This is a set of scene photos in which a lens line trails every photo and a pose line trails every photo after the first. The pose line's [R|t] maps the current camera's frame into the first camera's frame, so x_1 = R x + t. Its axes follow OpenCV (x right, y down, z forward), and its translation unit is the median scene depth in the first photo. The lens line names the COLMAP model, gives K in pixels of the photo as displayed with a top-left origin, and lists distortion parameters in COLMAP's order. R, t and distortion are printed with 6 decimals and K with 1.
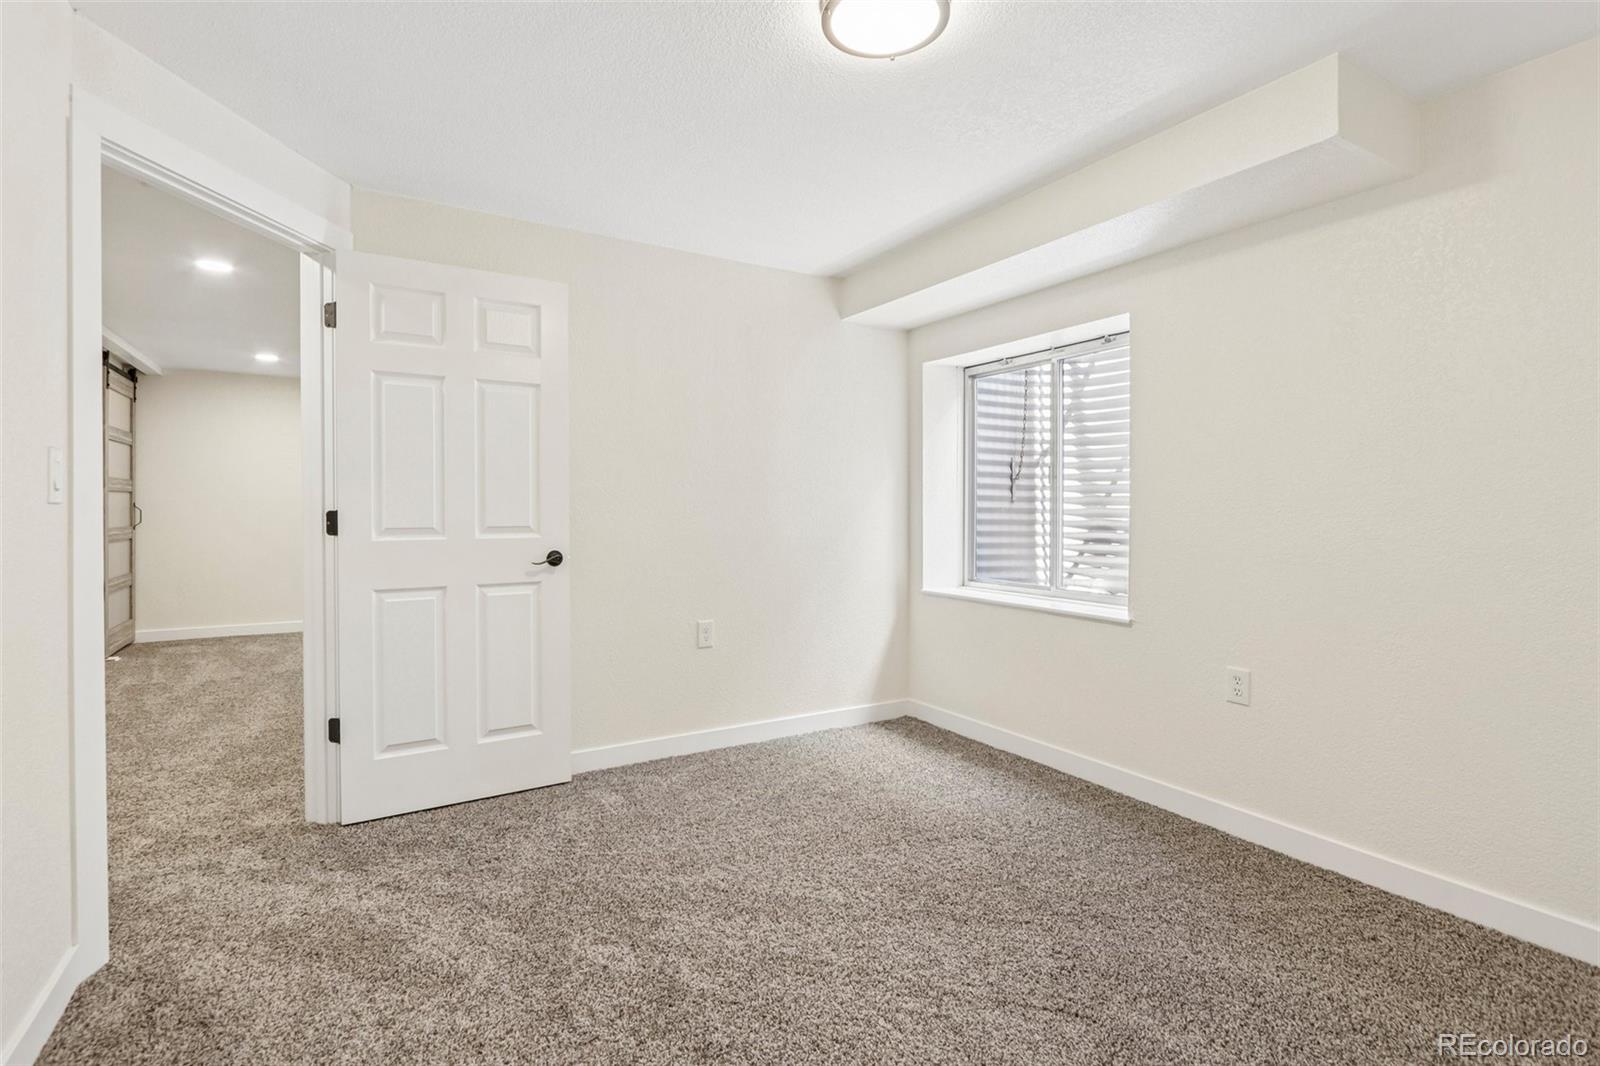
lens RADIAL K [[745.9, 0, 788.6], [0, 745.9, 524.6], [0, 0, 1]] dist [-0.015785, 0.002154]
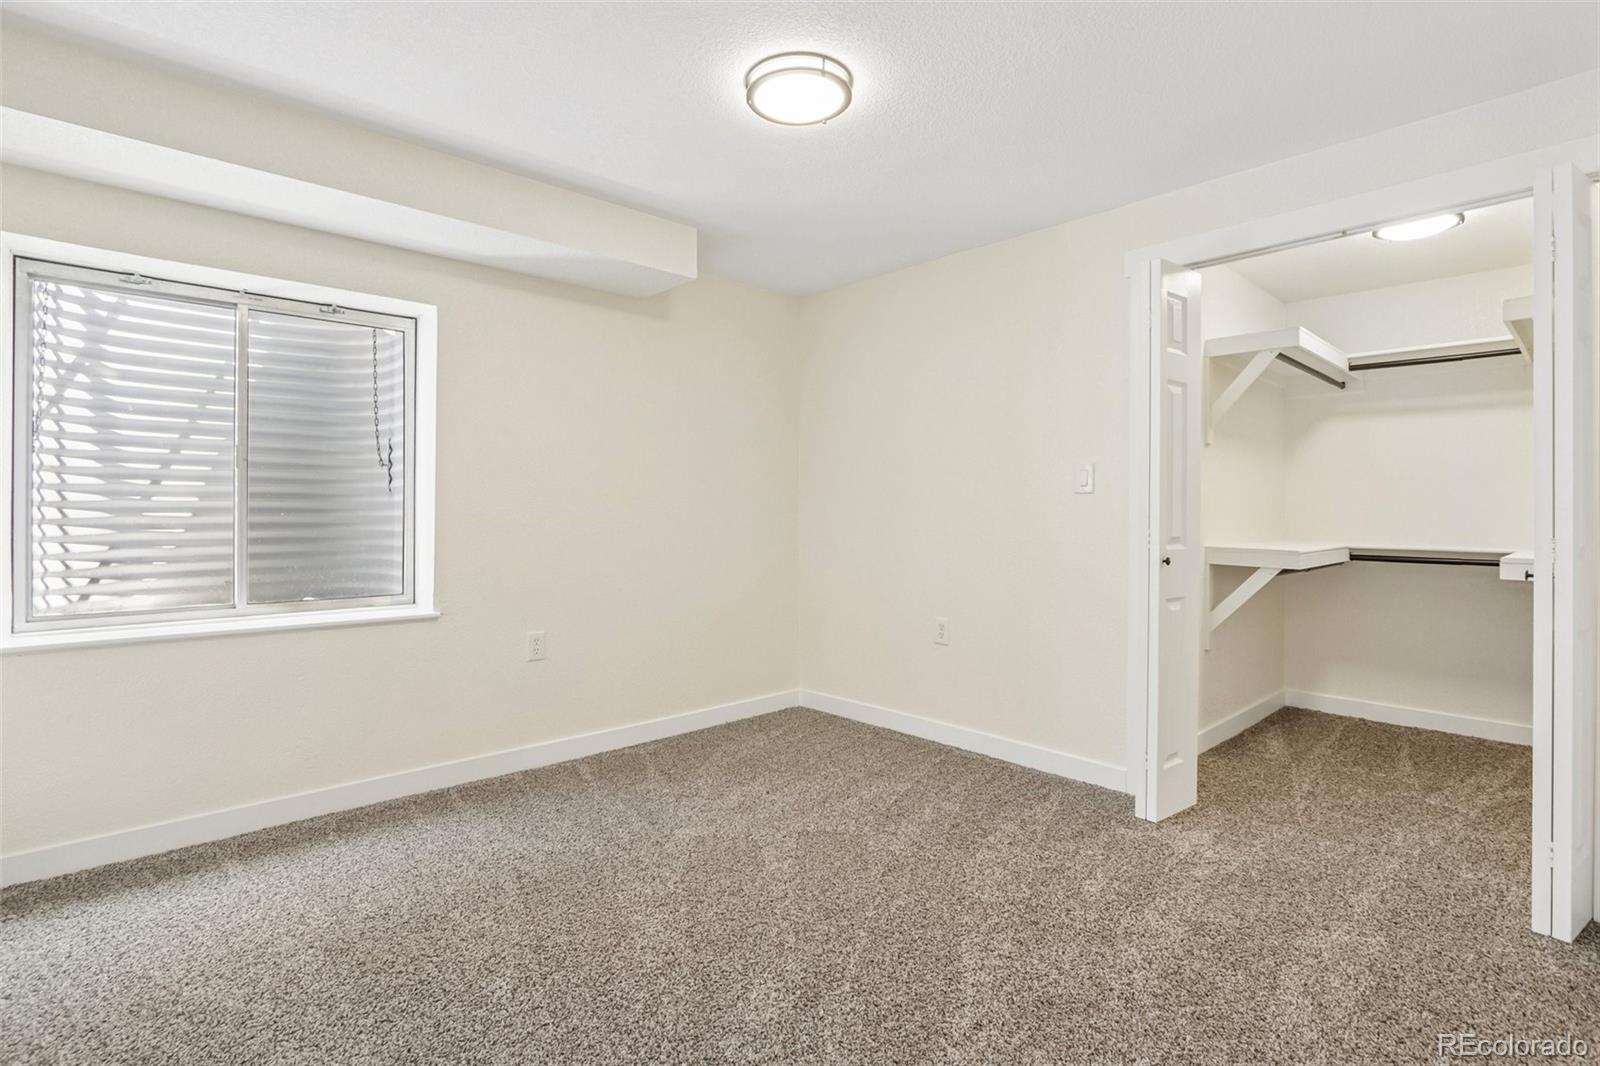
lens RADIAL K [[745.9, 0, 794.6], [0, 745.9, 526.4], [0, 0, 1]] dist [-0.015785, 0.002154]
pose [[-0.199336, -0.025976, 0.979587, -0.527783], [0.014096, 0.999469, 0.029372, -0.010273], [-0.979830, 0.019664, -0.198864, 0.621855]]
